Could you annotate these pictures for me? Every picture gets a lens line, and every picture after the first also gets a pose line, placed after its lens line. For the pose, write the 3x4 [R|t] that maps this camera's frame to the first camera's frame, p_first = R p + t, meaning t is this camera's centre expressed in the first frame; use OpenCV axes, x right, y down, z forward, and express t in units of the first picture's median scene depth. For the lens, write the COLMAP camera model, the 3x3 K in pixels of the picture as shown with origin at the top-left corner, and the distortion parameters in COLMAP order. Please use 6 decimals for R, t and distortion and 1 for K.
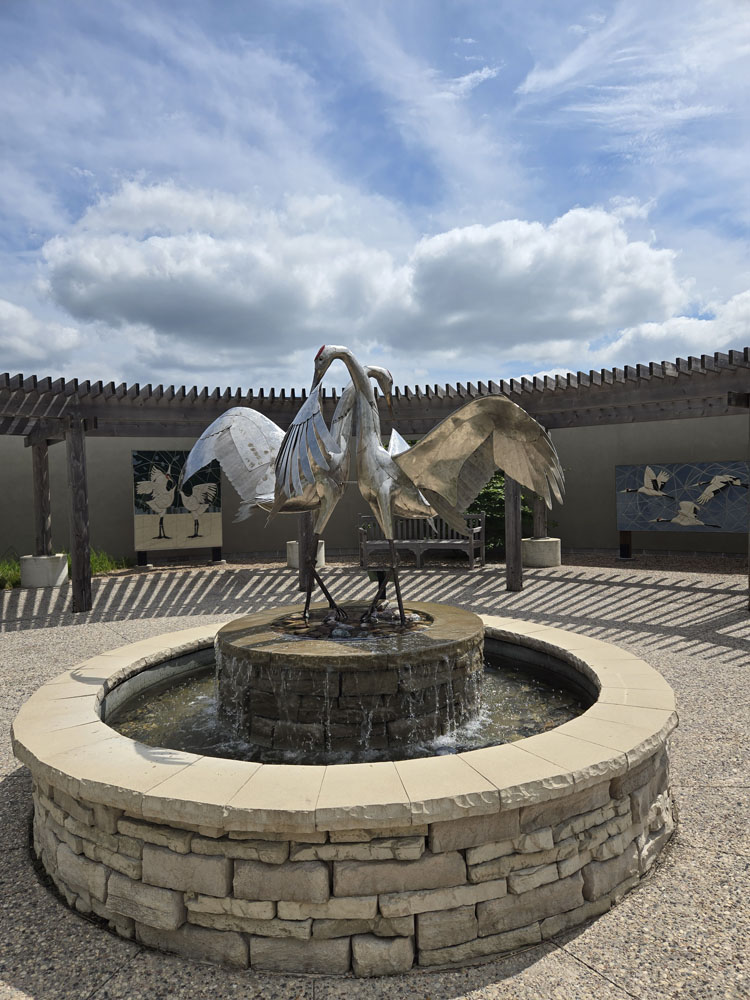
lens RADIAL K [[672.3, 0, 381.9], [0, 672.3, 509.3], [0, 0, 1]] dist [0.048484, 0.002855]
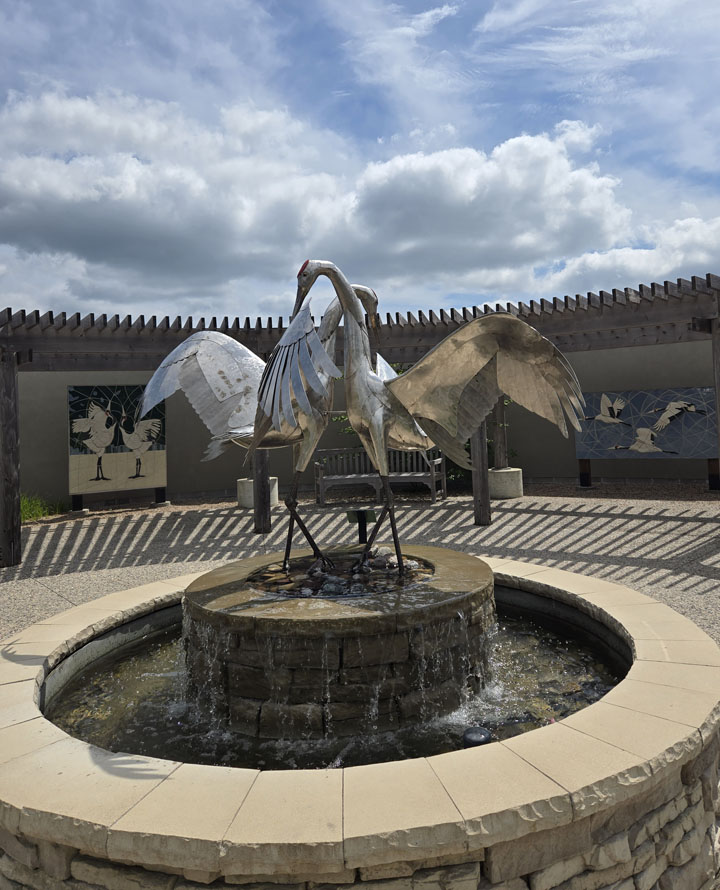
lens RADIAL K [[668.4, 0, 378.5], [0, 668.4, 386.5], [0, 0, 1]] dist [0.061028, -0.043289]
pose [[0.996154, -0.015170, 0.086294, -0.033608], [0.022293, 0.996368, -0.082185, -0.000112], [-0.084733, 0.083793, 0.992874, 0.056534]]
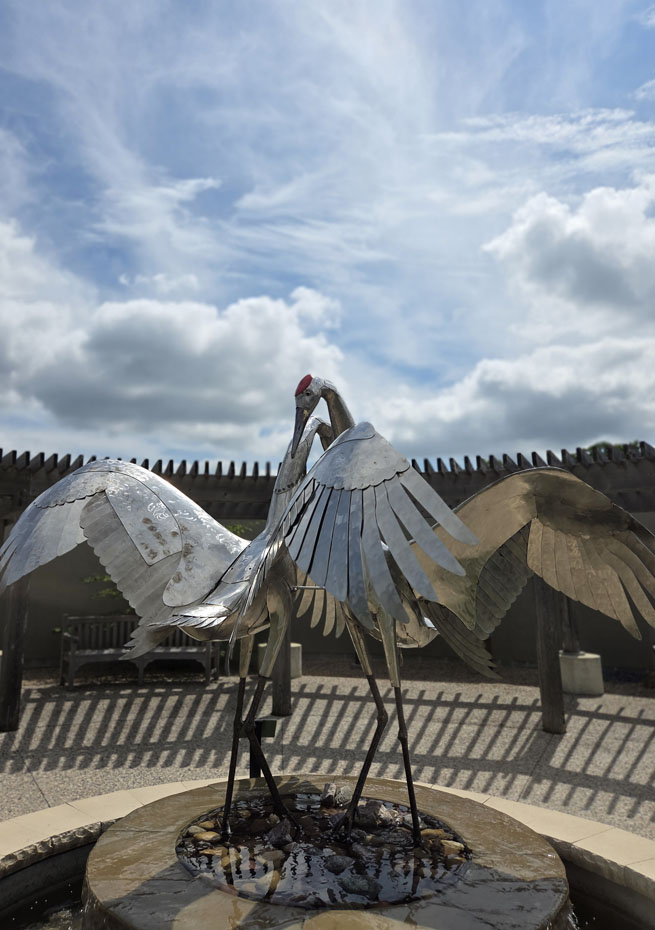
lens RADIAL K [[665.7, 0, 265.1], [0, 665.7, 422.1], [0, 0, 1]] dist [0.033318, 0.005844]
pose [[0.929047, 0.105141, 0.354706, -0.164993], [-0.010364, 0.965787, -0.259129, -0.014062], [-0.369815, 0.237067, 0.898352, 0.208355]]
